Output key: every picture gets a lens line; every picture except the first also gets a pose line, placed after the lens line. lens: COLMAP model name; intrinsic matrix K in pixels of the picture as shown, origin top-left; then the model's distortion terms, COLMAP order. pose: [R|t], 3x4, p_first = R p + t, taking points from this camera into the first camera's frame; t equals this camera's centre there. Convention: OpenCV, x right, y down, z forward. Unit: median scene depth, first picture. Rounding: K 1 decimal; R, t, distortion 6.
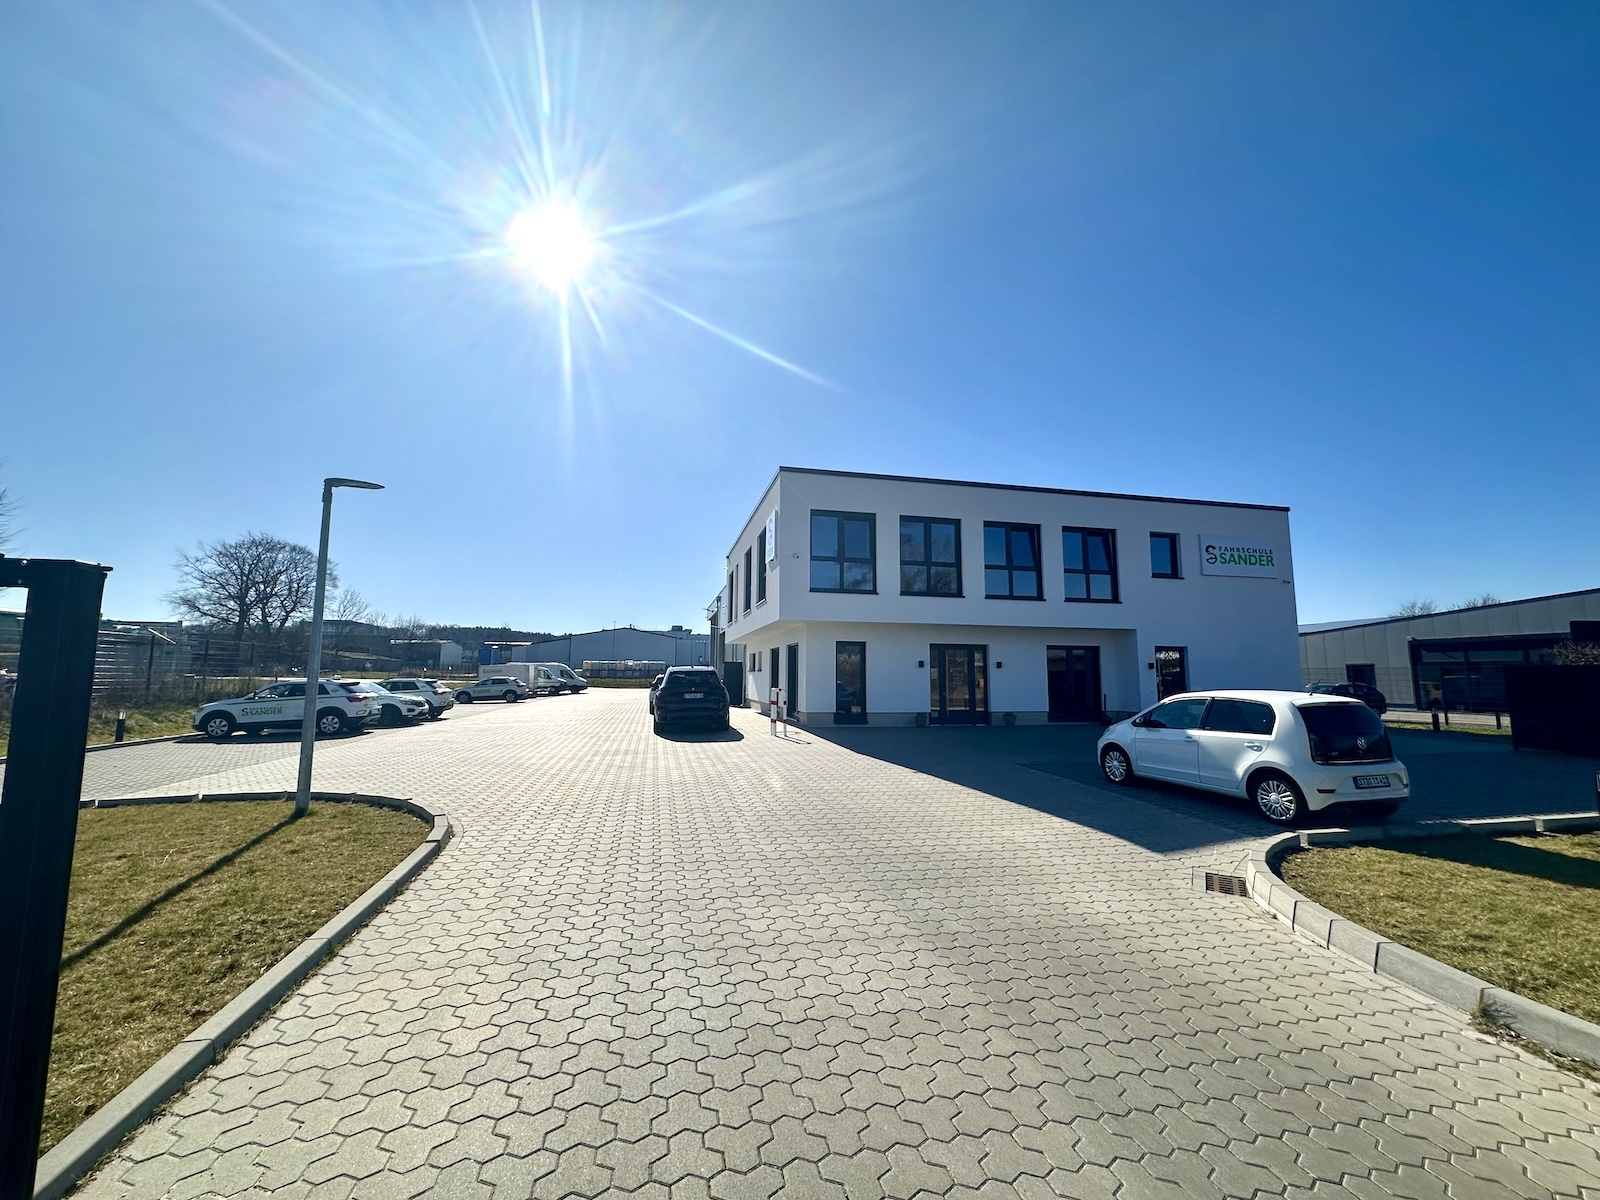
lens RADIAL K [[638.8, 0, 805.7], [0, 638.8, 598.8], [0, 0, 1]] dist [0.004366, 0.000495]
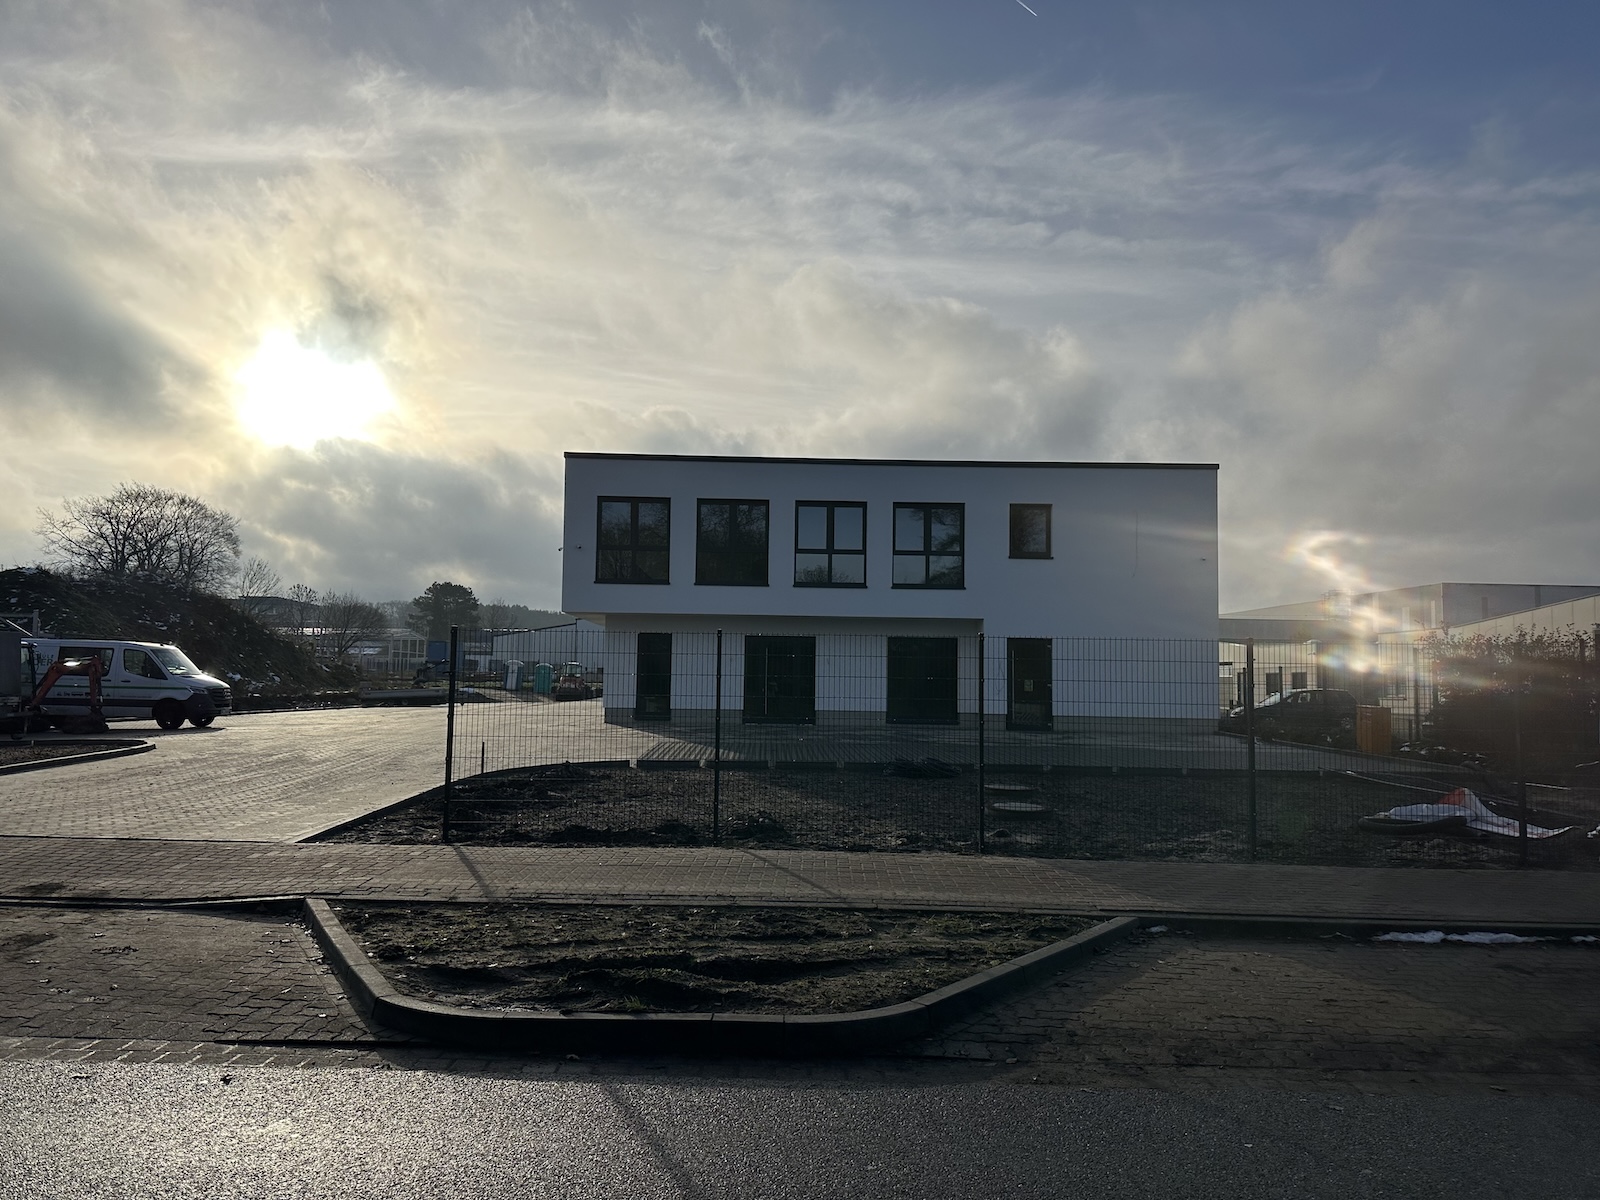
lens RADIAL K [[1119.6, 0, 798.1], [0, 1119.6, 598.5], [0, 0, 1]] dist [0.040555, -0.000113]
pose [[0.980814, -0.006302, -0.194844, 0.566786], [0.014728, 0.999016, 0.041823, -0.047074], [0.194389, -0.043890, 0.979942, -0.537442]]
